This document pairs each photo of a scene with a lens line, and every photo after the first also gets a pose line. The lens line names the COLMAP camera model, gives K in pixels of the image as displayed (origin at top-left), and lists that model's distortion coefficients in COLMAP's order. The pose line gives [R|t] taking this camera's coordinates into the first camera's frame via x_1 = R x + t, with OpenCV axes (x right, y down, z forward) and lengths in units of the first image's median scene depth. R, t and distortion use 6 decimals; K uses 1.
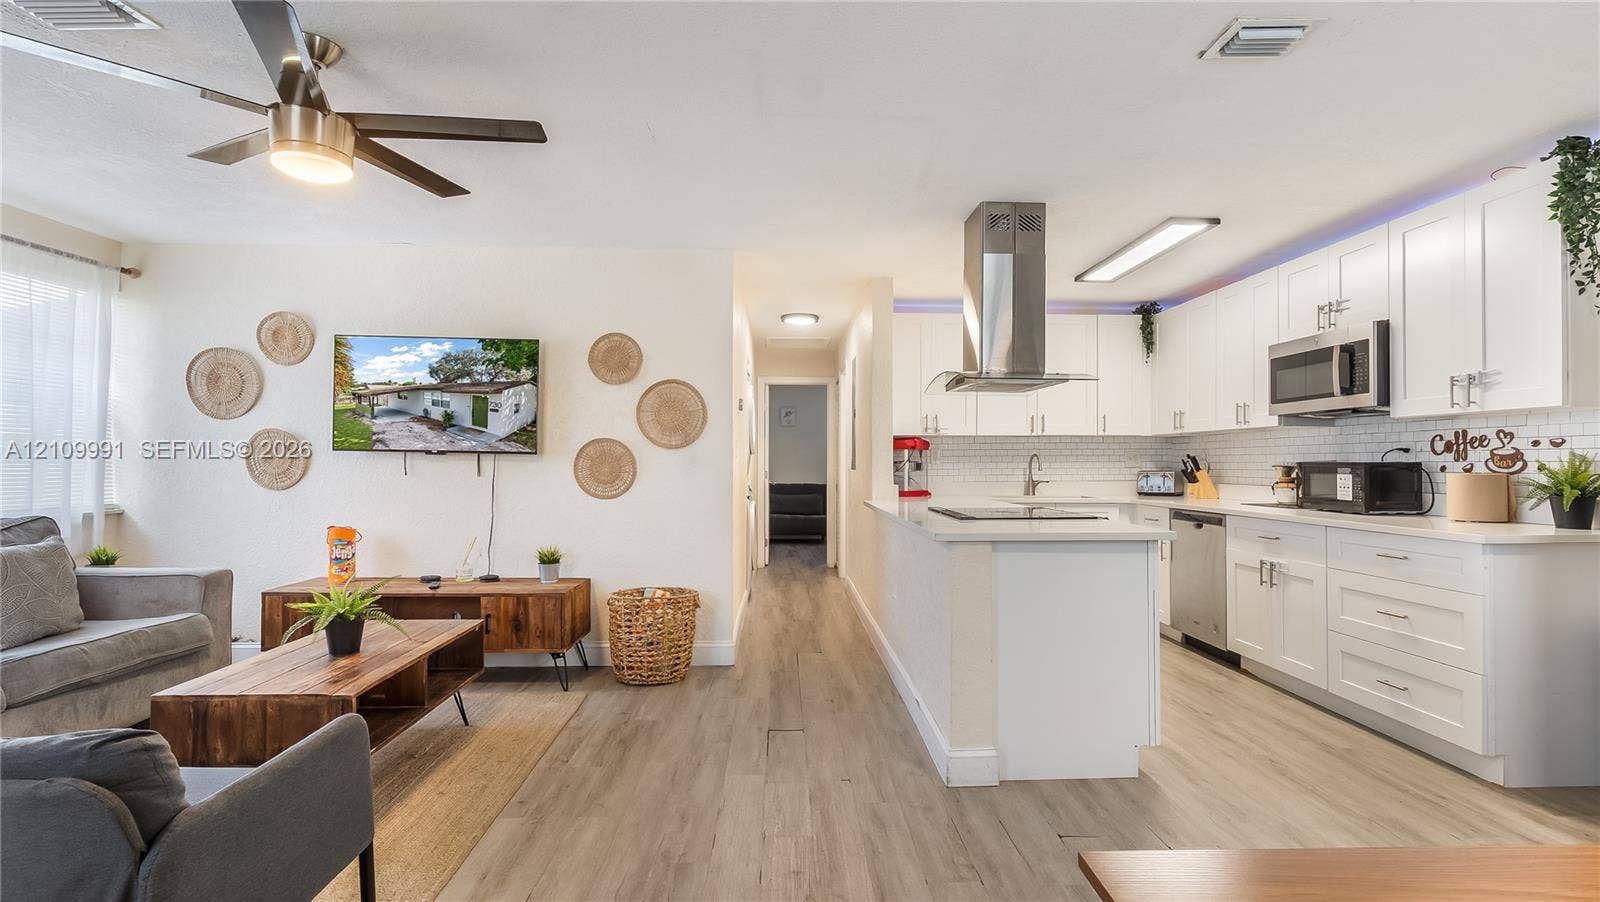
lens RADIAL K [[744.5, 0, 801.5], [0, 744.5, 449.9], [0, 0, 1]] dist [-0.006666, 0.000696]
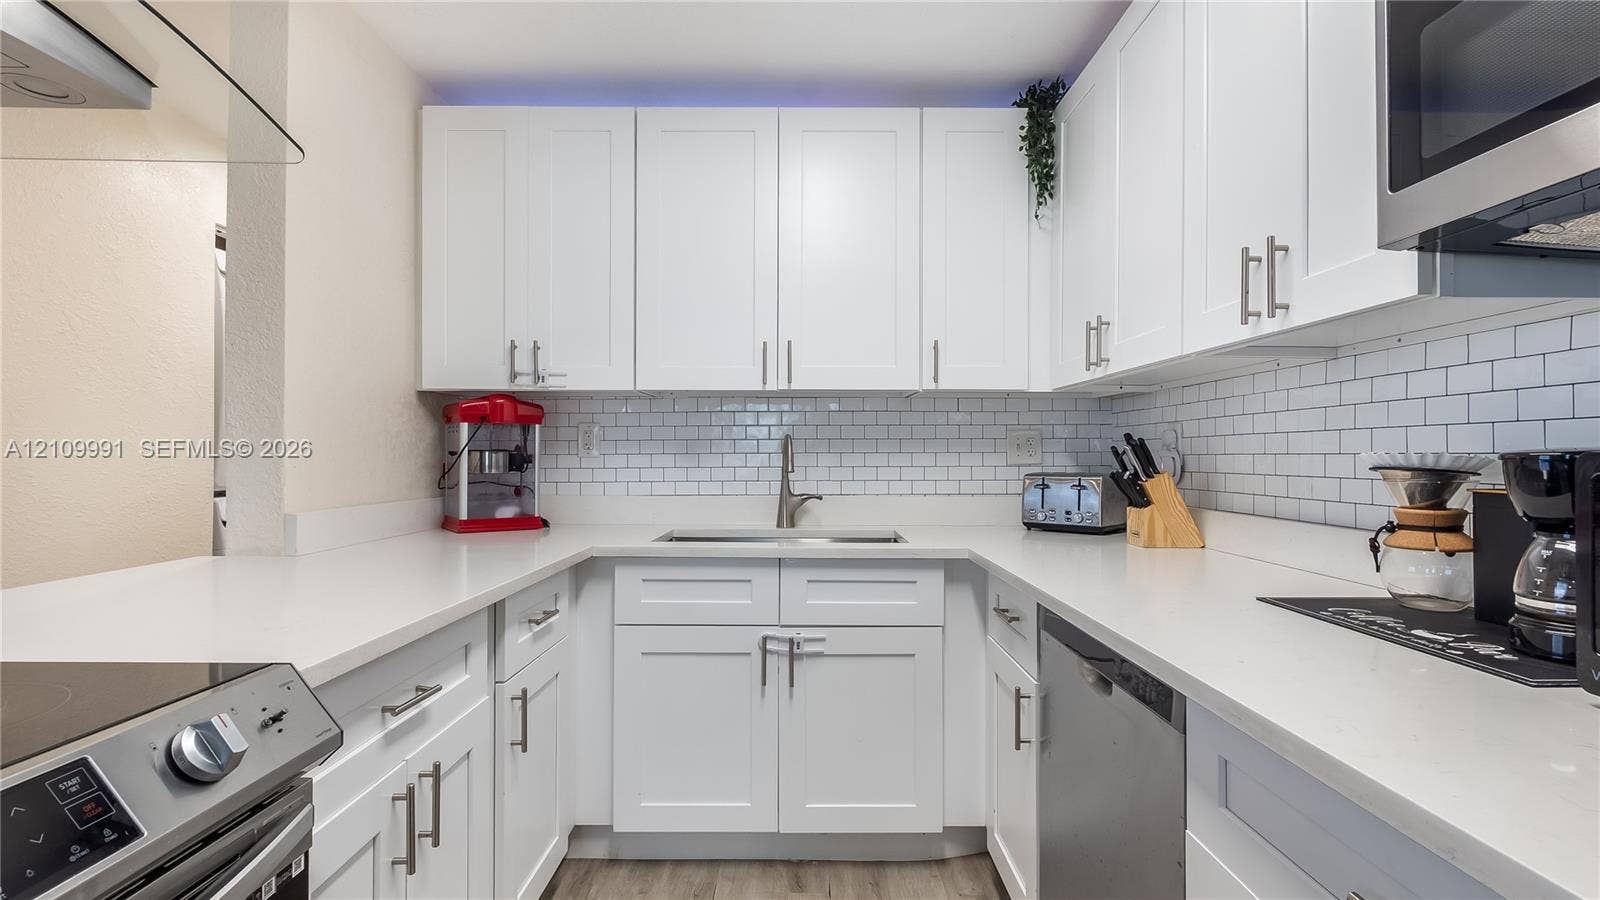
lens RADIAL K [[744.5, 0, 801.5], [0, 744.5, 448.9], [0, 0, 1]] dist [-0.006666, 0.000696]
pose [[0.999580, -0.001927, -0.028912, 0.470089], [0.002207, 0.999951, 0.009654, 0.012809], [0.028892, -0.009714, 0.999535, 0.785924]]
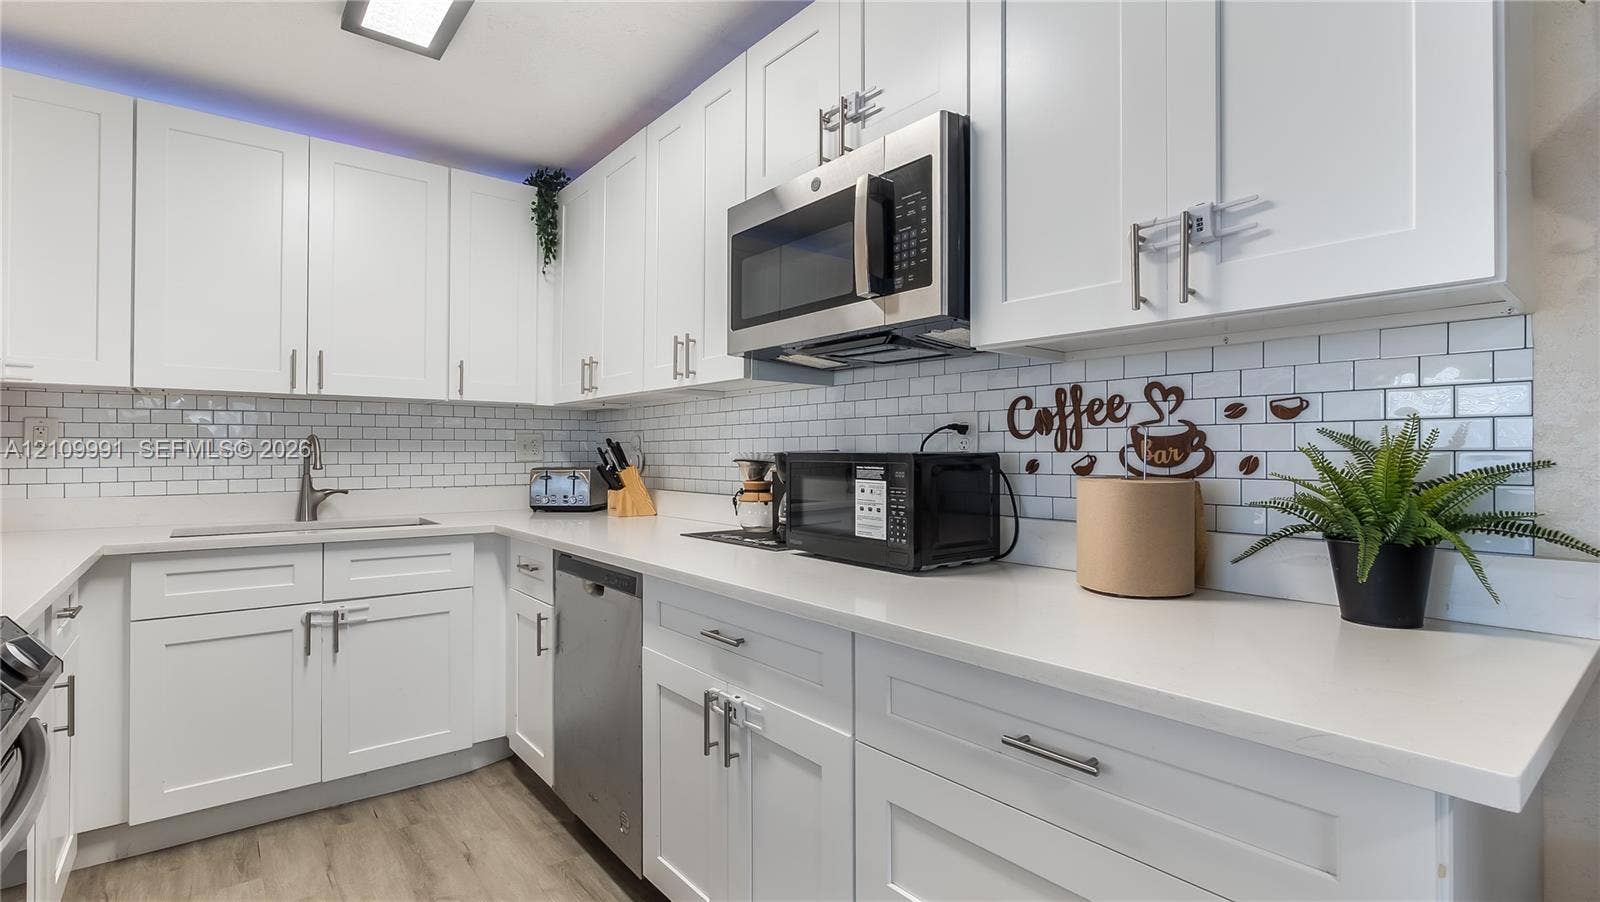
lens RADIAL K [[744.5, 0, 801.5], [0, 744.5, 449.9], [0, 0, 1]] dist [-0.006666, 0.000696]
pose [[0.796449, 0.001610, 0.604703, 0.386814], [-0.009689, 0.999902, 0.010099, 0.009512], [-0.604628, -0.013902, 0.796387, 0.603293]]
